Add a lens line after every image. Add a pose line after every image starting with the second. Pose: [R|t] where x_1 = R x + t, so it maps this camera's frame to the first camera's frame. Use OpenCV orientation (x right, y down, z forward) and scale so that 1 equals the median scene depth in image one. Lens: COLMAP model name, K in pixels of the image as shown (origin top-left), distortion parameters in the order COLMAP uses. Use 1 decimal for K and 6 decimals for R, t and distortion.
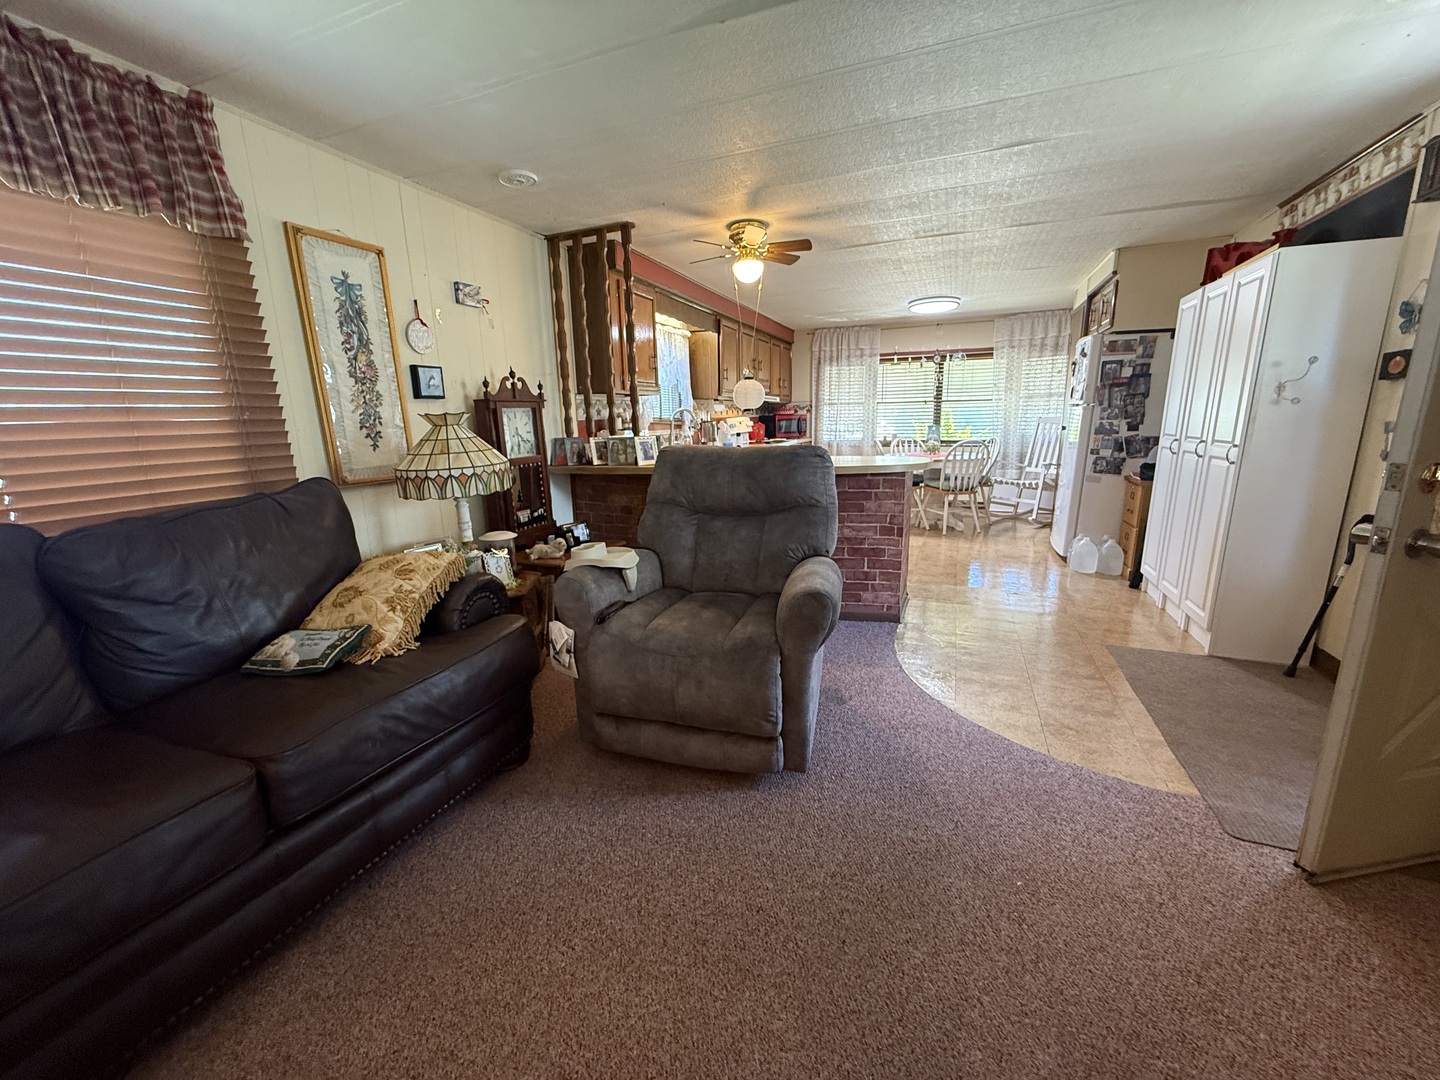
lens RADIAL K [[575.0, 0, 715.7], [0, 575.0, 542.9], [0, 0, 1]] dist [-0.000175, -0.000006]
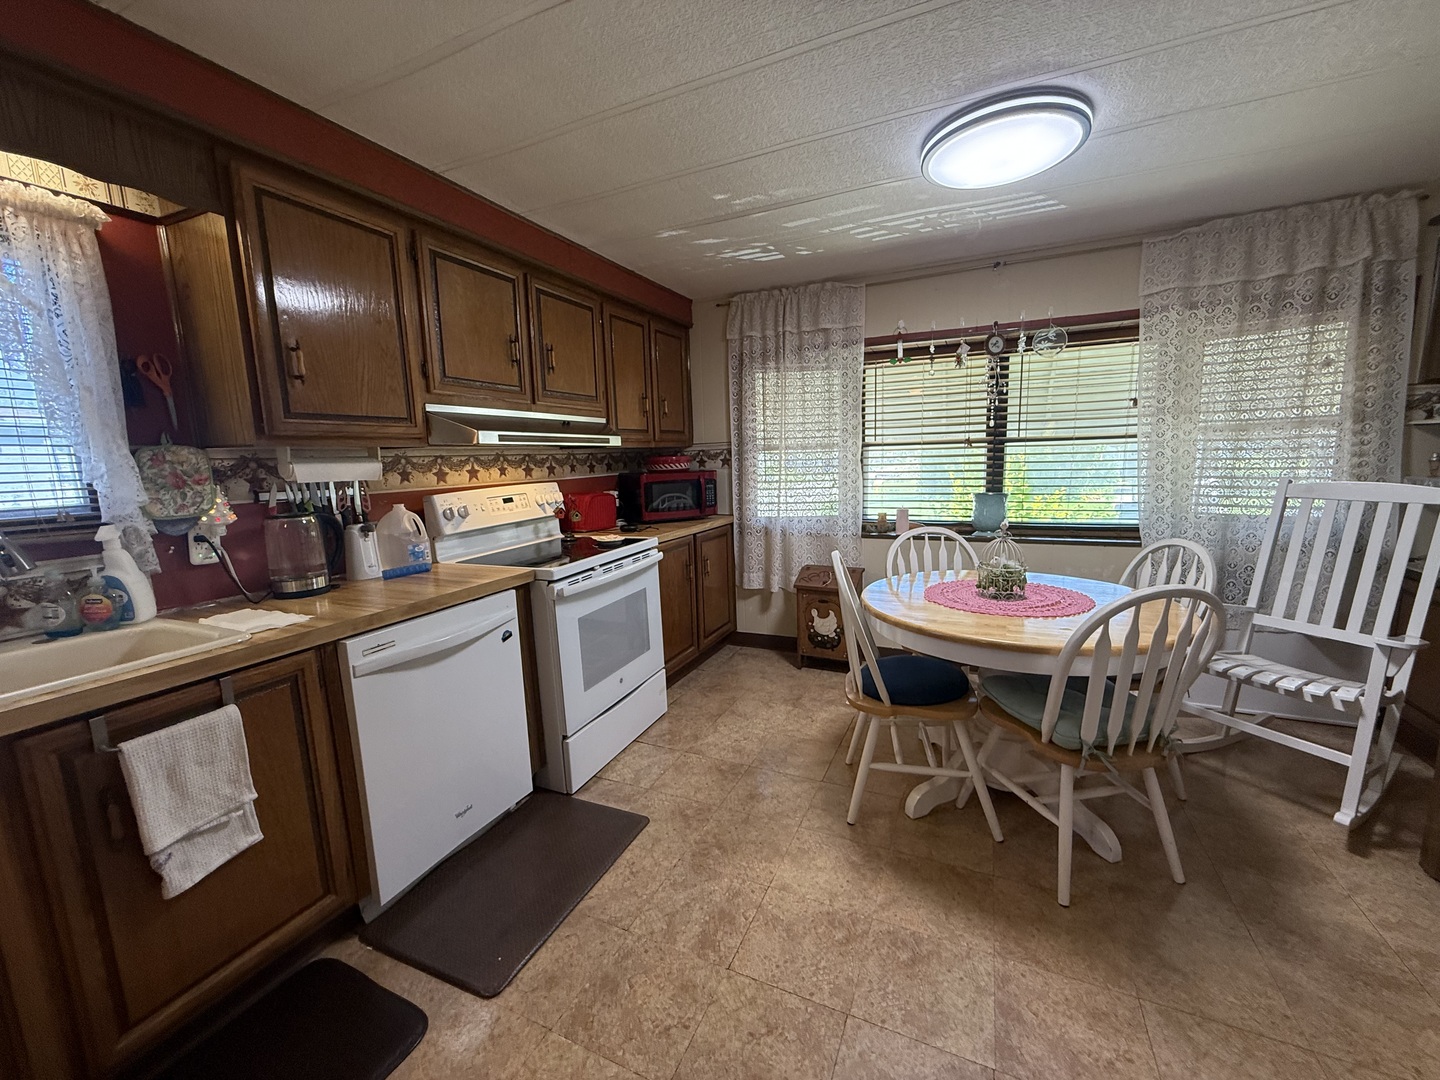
lens RADIAL K [[575.0, 0, 715.2], [0, 575.0, 542.2], [0, 0, 1]] dist [-0.000175, -0.000006]
pose [[0.998913, -0.002421, -0.046540, 0.208729], [-0.000443, 0.998112, -0.061414, -0.155977], [0.046601, 0.061368, 0.997027, 0.612249]]
